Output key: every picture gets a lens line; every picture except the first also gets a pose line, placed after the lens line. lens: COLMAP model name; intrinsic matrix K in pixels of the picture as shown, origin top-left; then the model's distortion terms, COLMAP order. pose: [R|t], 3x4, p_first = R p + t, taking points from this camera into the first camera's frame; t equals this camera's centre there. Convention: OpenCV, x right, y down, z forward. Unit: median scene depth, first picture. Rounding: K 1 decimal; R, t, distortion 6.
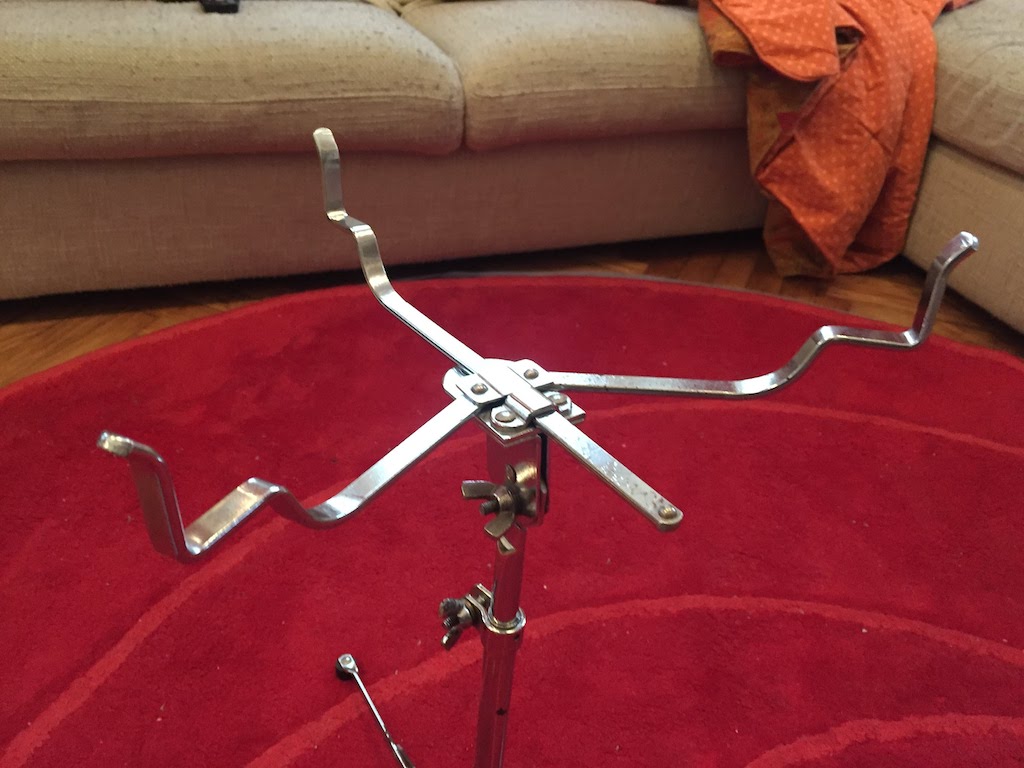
lens RADIAL K [[905.6, 0, 510.0], [0, 905.6, 380.6], [0, 0, 1]] dist [0.071340, -0.100551]
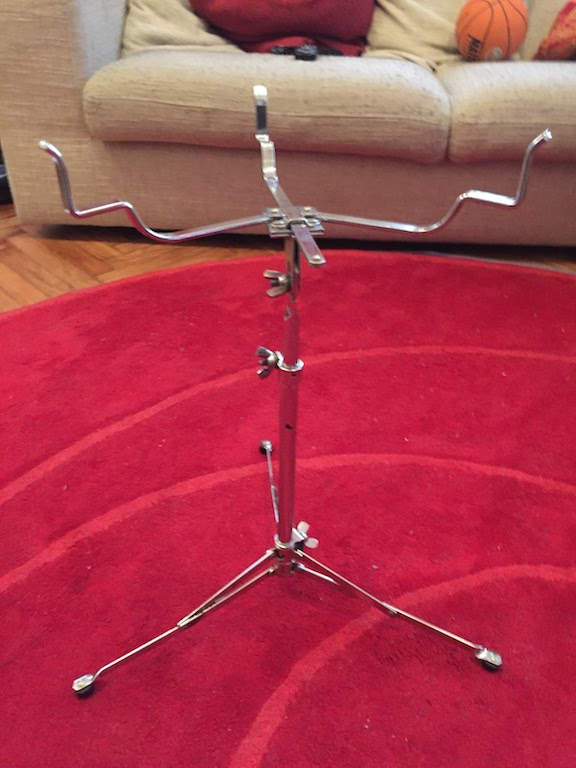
lens RADIAL K [[679.2, 0, 287.0], [0, 679.2, 386.8], [0, 0, 1]] dist [0.071340, -0.100551]
pose [[0.912988, 0.193142, -0.359374, 0.197387], [-0.189221, 0.980836, 0.046427, 0.102517], [0.361454, 0.025613, 0.932038, -0.095390]]
